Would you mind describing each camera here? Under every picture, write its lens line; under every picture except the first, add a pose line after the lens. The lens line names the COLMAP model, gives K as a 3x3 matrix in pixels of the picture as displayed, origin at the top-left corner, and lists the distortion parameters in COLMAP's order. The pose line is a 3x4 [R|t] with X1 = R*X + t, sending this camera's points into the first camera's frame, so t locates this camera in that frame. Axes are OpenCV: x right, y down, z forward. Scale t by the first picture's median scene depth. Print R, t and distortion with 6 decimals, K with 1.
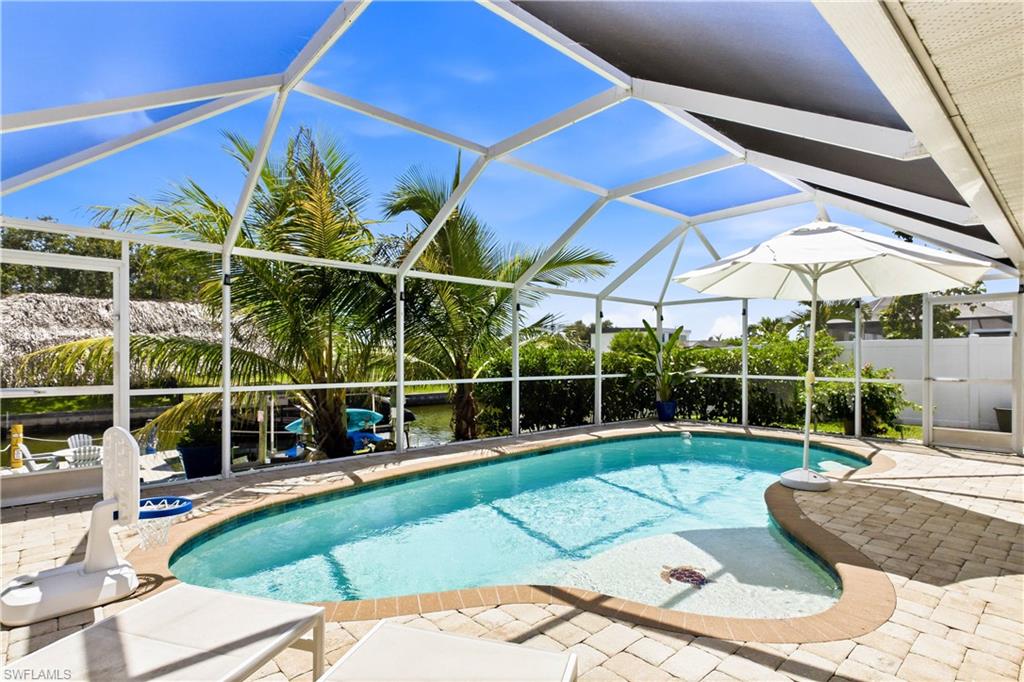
lens RADIAL K [[519.3, 0, 512.8], [0, 519.3, 356.2], [0, 0, 1]] dist [0.001811, -0.000756]
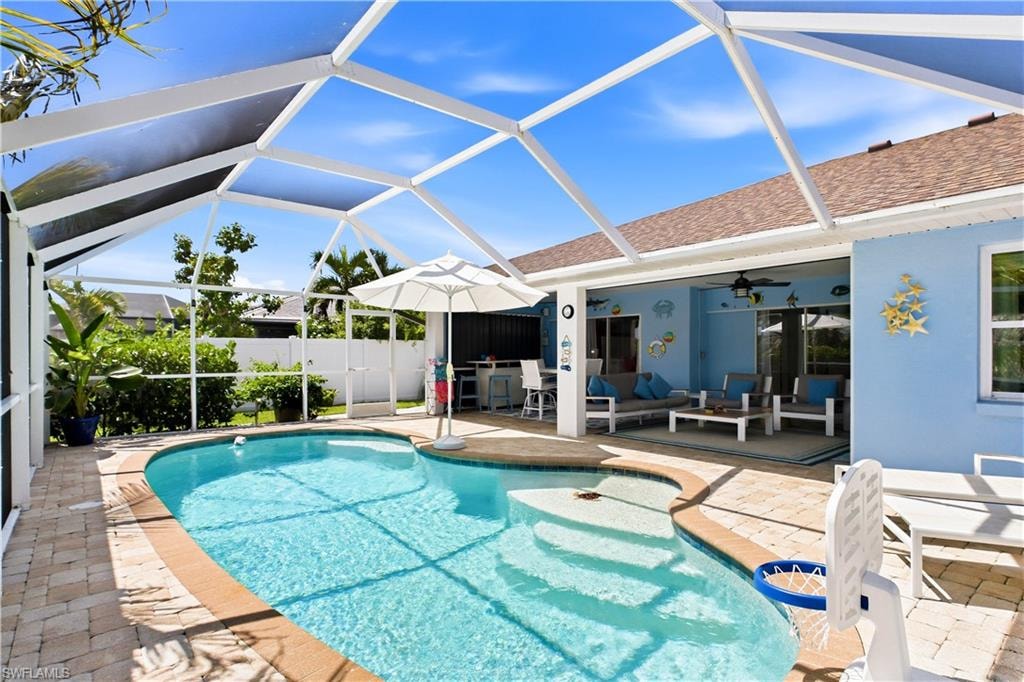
lens RADIAL K [[519.3, 0, 512.8], [0, 519.3, 356.2], [0, 0, 1]] dist [0.001811, -0.000756]
pose [[0.029691, -0.014036, 0.999461, -1.180812], [-0.003029, 0.999896, 0.014132, -0.007113], [-0.999555, -0.003447, 0.029646, 1.180697]]
